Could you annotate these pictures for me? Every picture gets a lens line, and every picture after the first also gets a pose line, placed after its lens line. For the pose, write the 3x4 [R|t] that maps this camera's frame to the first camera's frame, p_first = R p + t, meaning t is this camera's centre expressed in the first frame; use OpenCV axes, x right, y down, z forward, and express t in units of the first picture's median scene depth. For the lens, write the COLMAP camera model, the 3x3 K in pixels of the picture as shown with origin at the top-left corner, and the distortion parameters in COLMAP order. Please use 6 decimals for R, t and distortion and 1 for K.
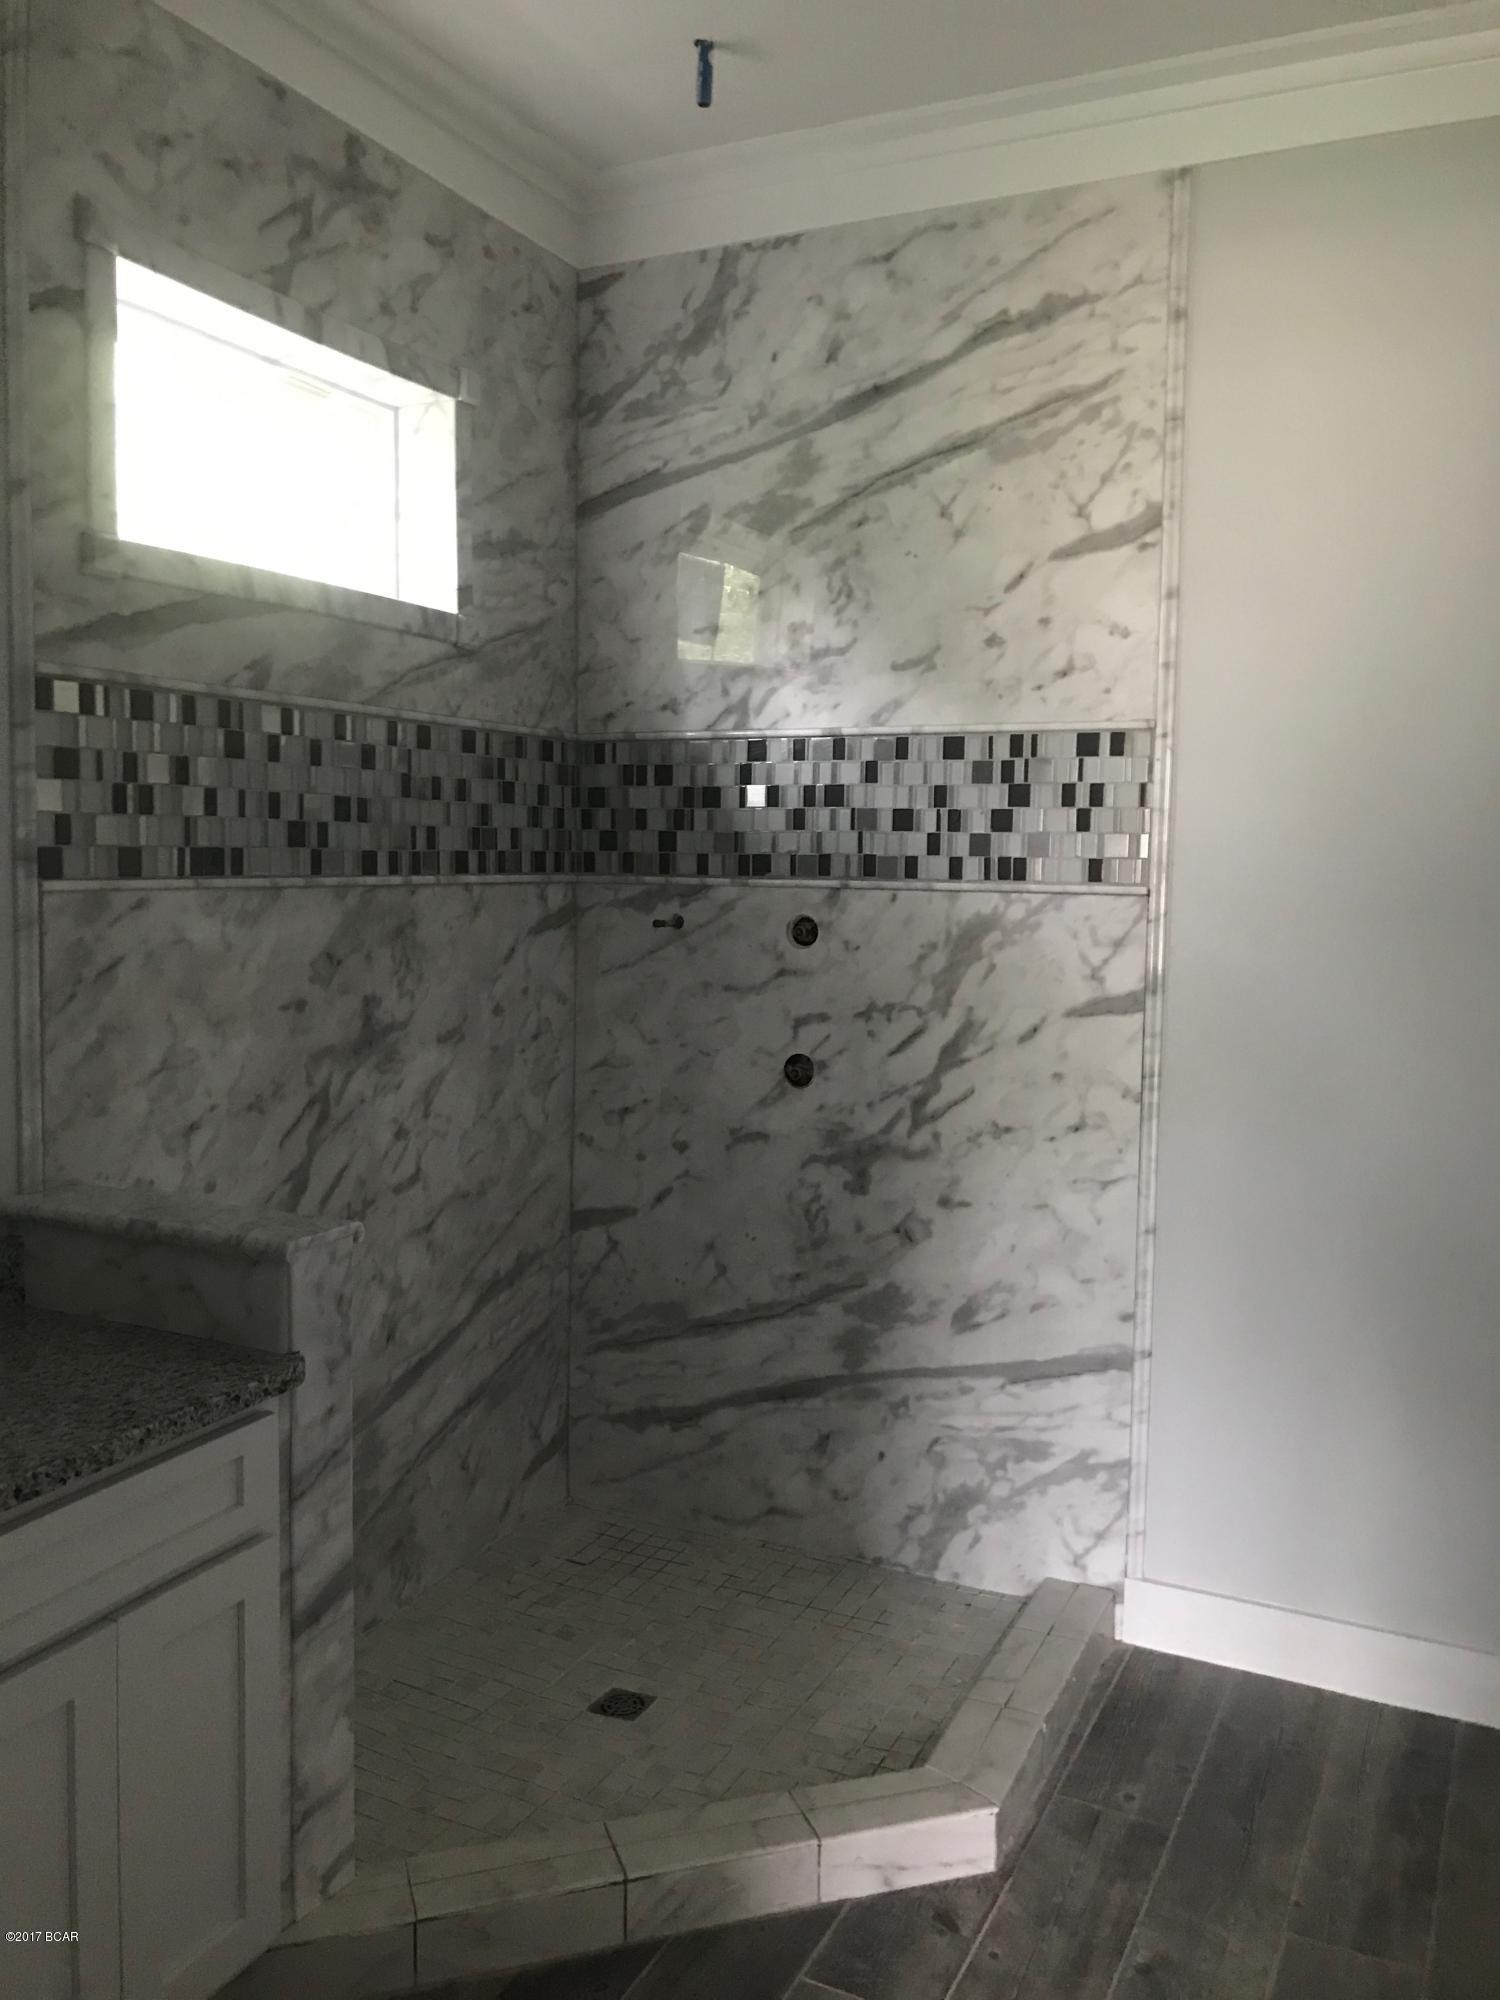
lens RADIAL K [[1656.3, 0, 750.7], [0, 1656.3, 996.2], [0, 0, 1]] dist [0.037954, -0.033329]
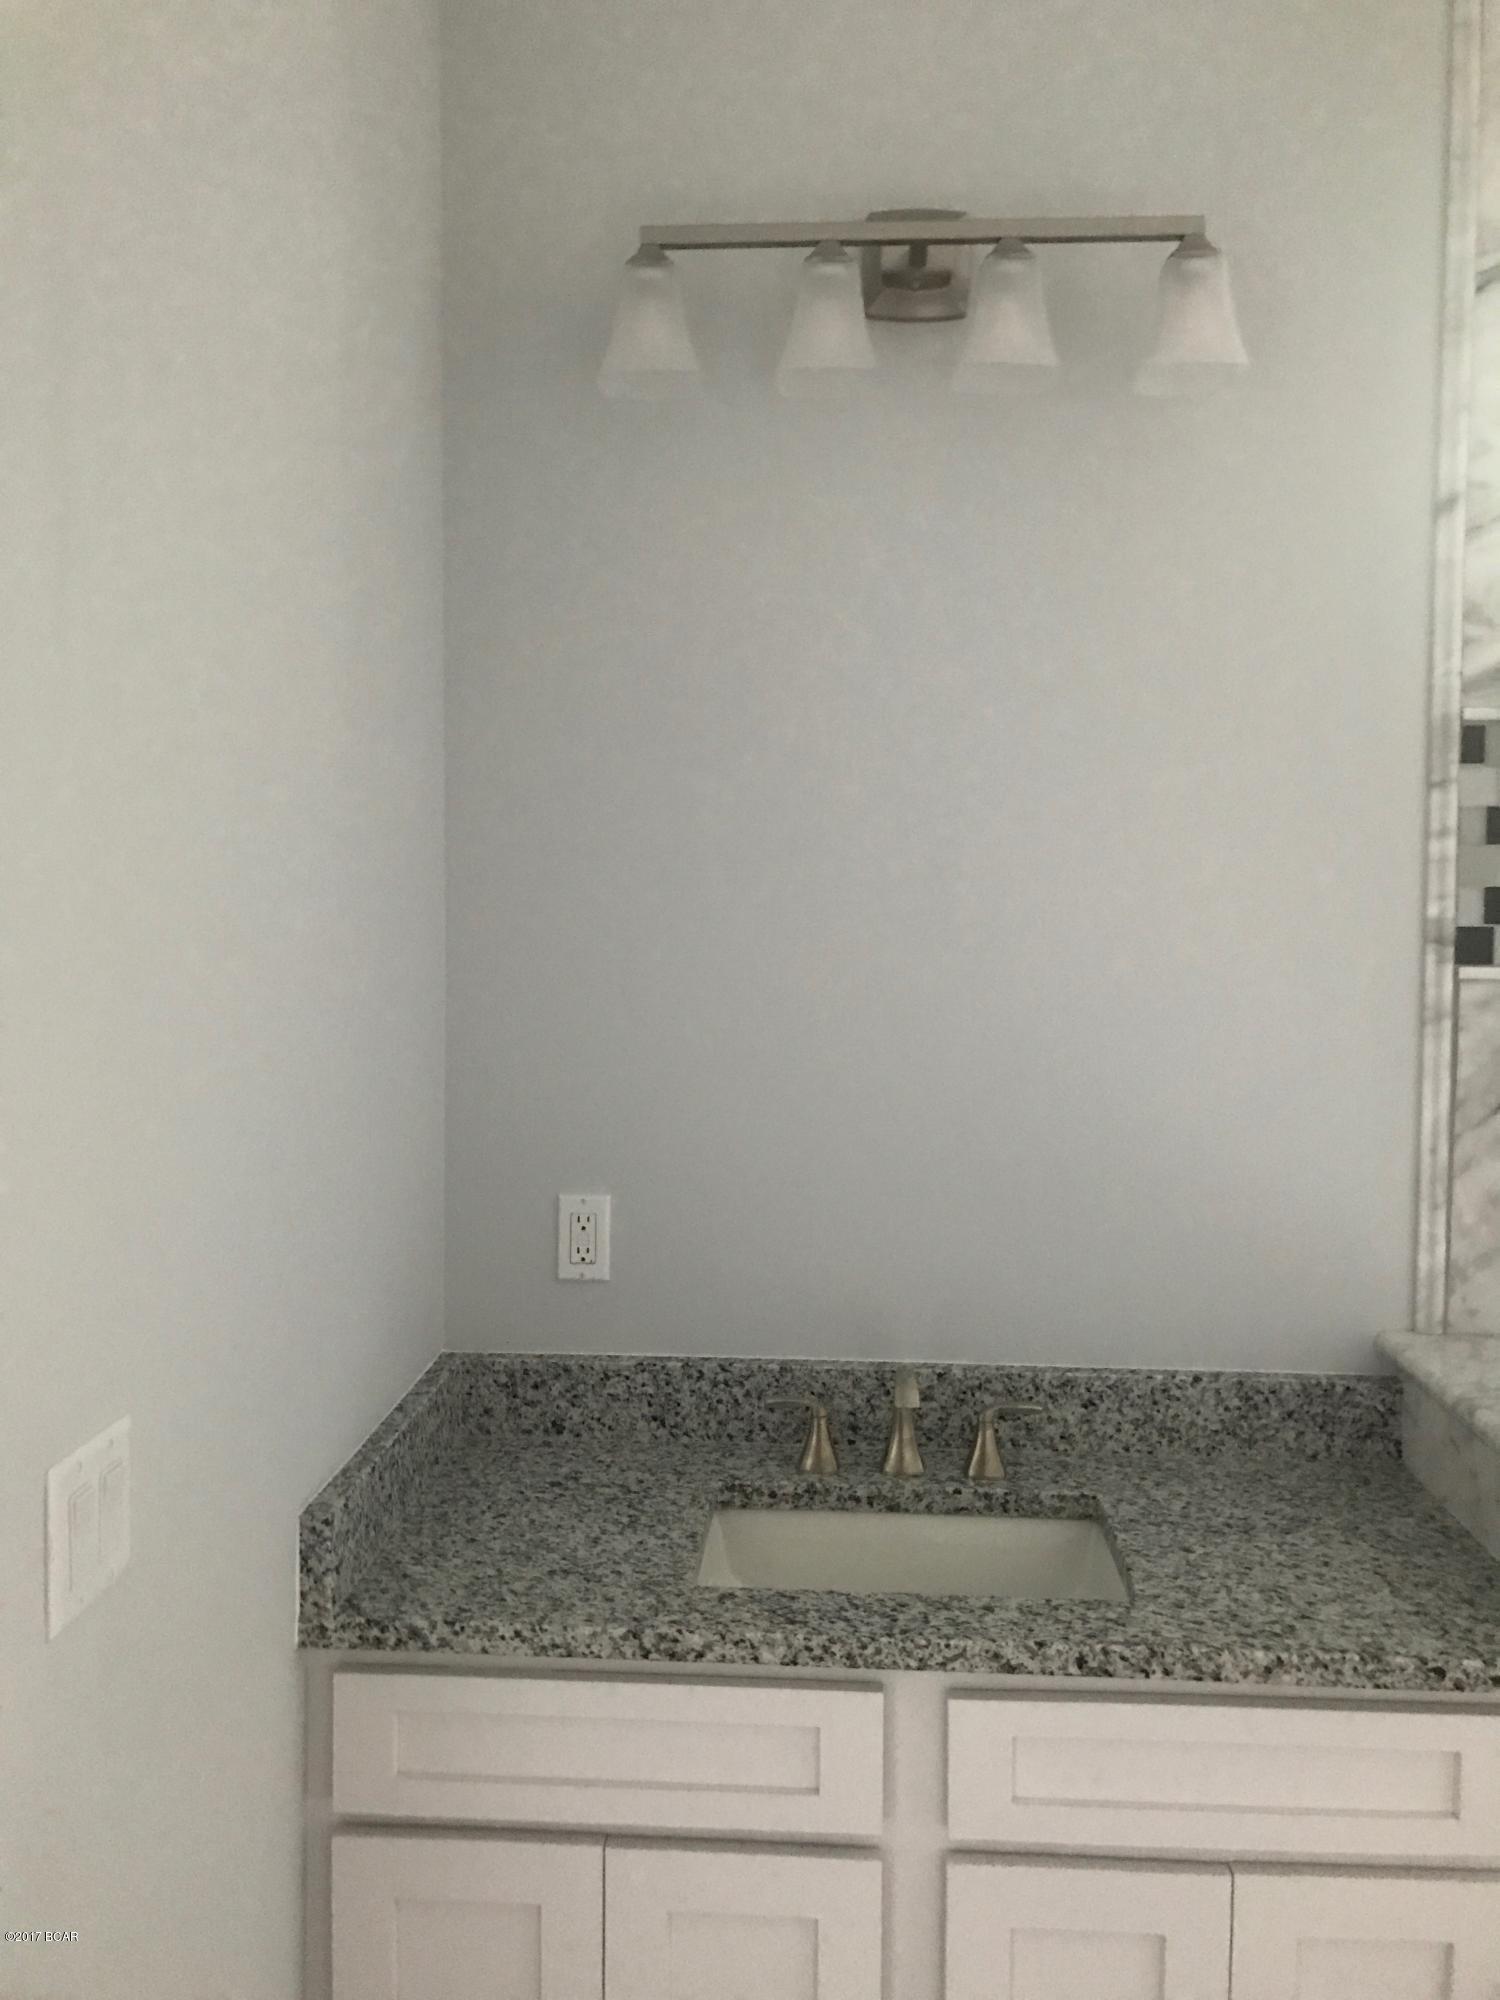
lens RADIAL K [[1597.3, 0, 750.0], [0, 1597.3, 1006.4], [0, 0, 1]] dist [0.005170, -0.001330]
pose [[0.370523, 0.045754, -0.927696, 0.194221], [-0.085728, 0.996207, 0.014893, -0.031590], [0.924858, 0.074011, 0.373040, 0.379771]]
